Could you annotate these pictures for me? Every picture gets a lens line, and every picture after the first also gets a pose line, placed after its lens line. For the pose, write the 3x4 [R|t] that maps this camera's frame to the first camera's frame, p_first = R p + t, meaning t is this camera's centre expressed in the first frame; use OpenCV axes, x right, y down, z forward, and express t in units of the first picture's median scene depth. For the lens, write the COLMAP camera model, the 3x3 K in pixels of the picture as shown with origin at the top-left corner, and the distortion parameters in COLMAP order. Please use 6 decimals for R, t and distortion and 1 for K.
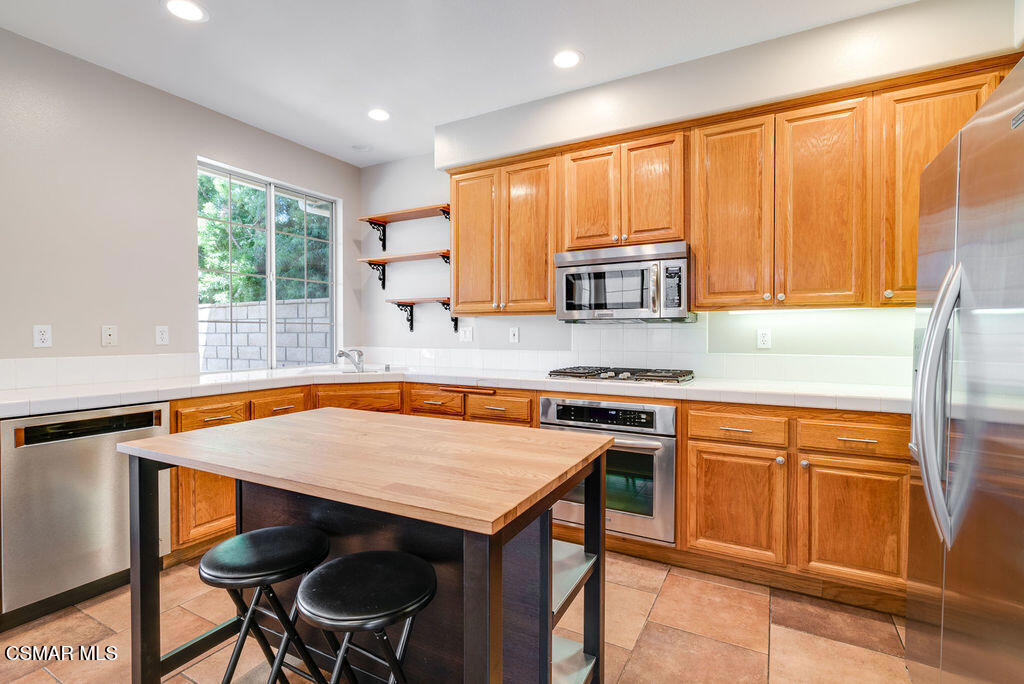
lens RADIAL K [[464.9, 0, 504.9], [0, 464.9, 338.2], [0, 0, 1]] dist [-0.008422, 0.004399]
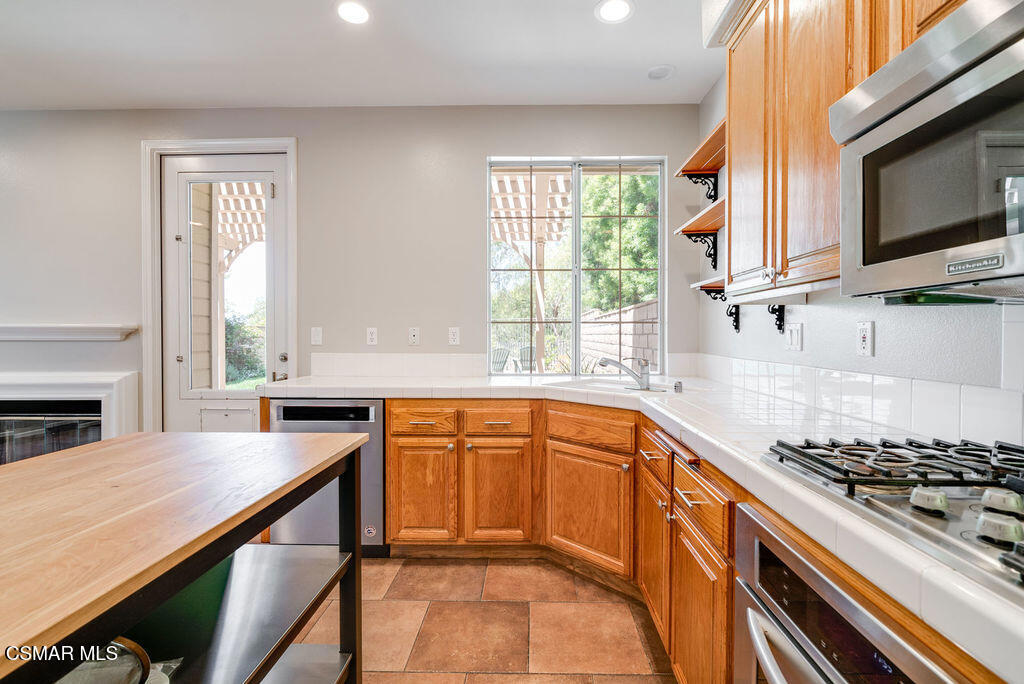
lens RADIAL K [[464.9, 0, 524.7], [0, 464.9, 336.5], [0, 0, 1]] dist [-0.008422, 0.004399]
pose [[0.463419, 0.004786, -0.886126, 0.290530], [-0.011047, 0.999939, -0.000376, -0.007170], [0.886070, 0.009964, 0.463444, 0.625391]]
